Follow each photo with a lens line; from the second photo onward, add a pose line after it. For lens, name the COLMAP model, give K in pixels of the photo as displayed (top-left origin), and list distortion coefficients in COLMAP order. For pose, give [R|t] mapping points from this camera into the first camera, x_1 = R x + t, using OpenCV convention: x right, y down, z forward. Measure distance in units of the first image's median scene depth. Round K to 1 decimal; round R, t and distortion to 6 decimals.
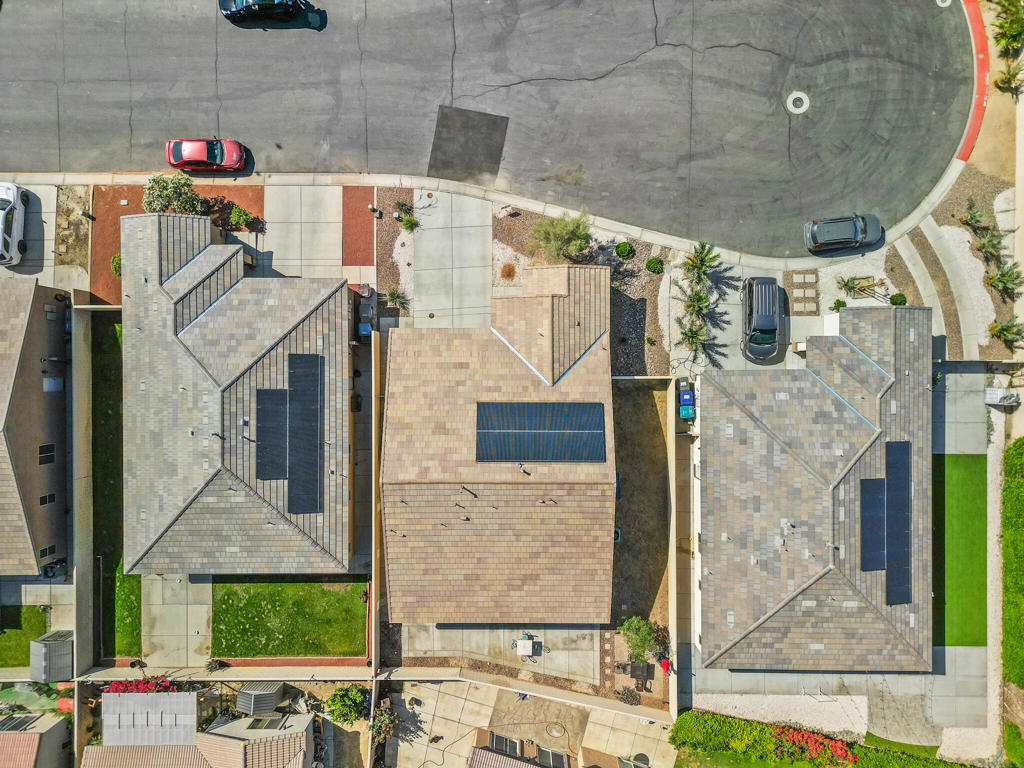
lens RADIAL K [[708.6, 0, 512.0], [0, 708.6, 384.0], [0, 0, 1]] dist [0.080091, -0.067126]
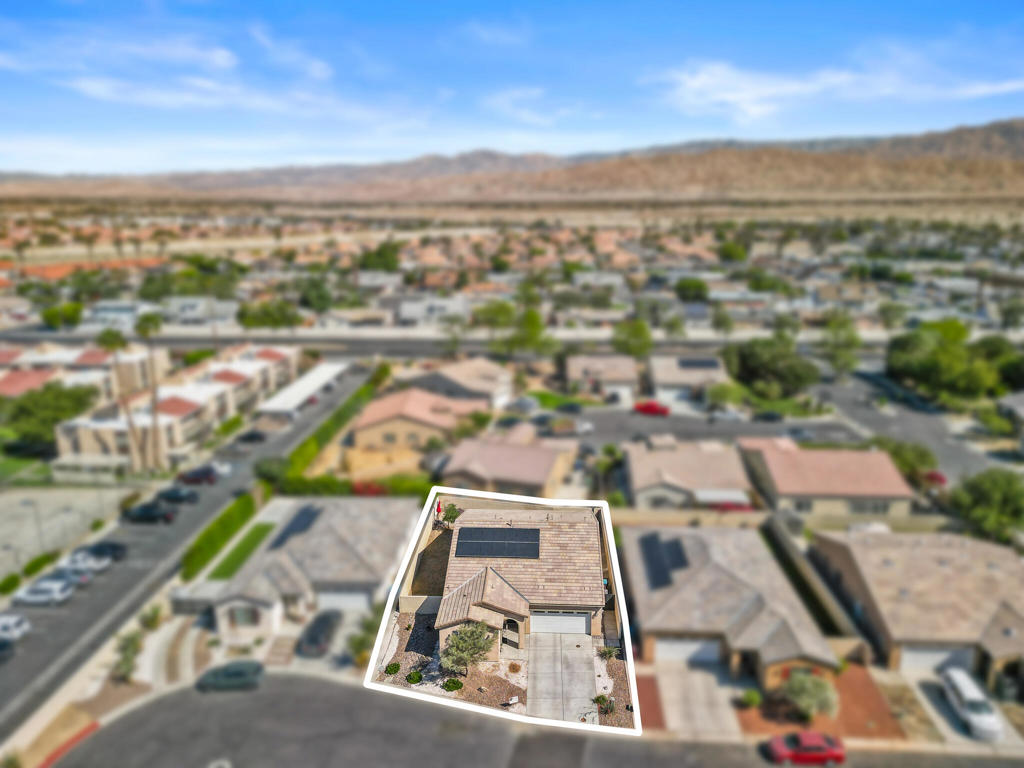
lens RADIAL K [[708.6, 0, 512.0], [0, 708.6, 384.0], [0, 0, 1]] dist [0.080091, -0.067126]
pose [[-0.998218, 0.004722, 0.059485, -0.074395], [0.056187, -0.261286, 0.963625, -1.192177], [0.020093, 0.965250, 0.260555, 0.225375]]
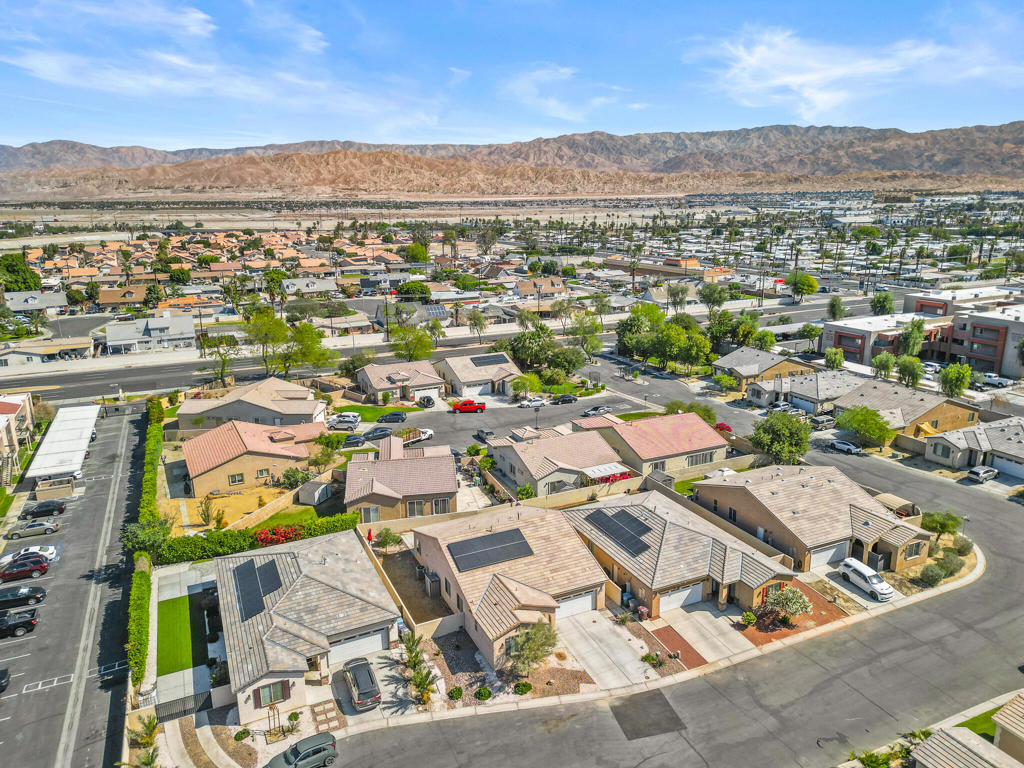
lens RADIAL K [[708.6, 0, 512.0], [0, 708.6, 384.0], [0, 0, 1]] dist [0.080091, -0.067126]
pose [[-0.905972, 0.129539, -0.403030, 0.531148], [-0.422962, -0.236913, 0.874629, -1.132915], [0.017815, 0.962856, 0.269427, 0.177706]]
